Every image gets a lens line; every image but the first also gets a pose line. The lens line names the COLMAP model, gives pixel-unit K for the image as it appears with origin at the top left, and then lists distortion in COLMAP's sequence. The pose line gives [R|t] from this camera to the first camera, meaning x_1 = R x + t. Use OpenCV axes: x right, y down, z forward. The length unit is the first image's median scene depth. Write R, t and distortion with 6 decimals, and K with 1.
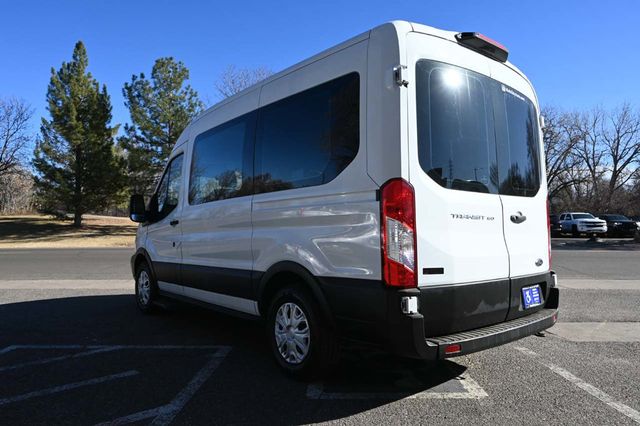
lens RADIAL K [[453.7, 0, 320.0], [0, 453.7, 213.0], [0, 0, 1]] dist [-0.008776, -0.001039]
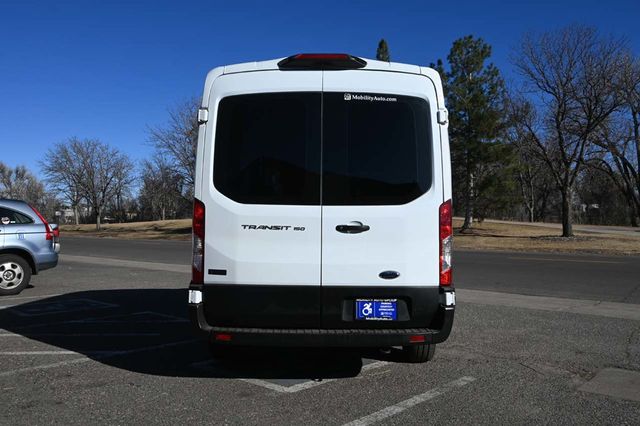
lens RADIAL K [[538.1, 0, 320.0], [0, 538.1, 213.0], [0, 0, 1]] dist [-0.014821, -0.007474]
pose [[0.771245, -0.012823, -0.636409, 1.111815], [0.015952, 0.999872, -0.000815, -0.020683], [0.636338, -0.009524, 0.771351, 0.045851]]
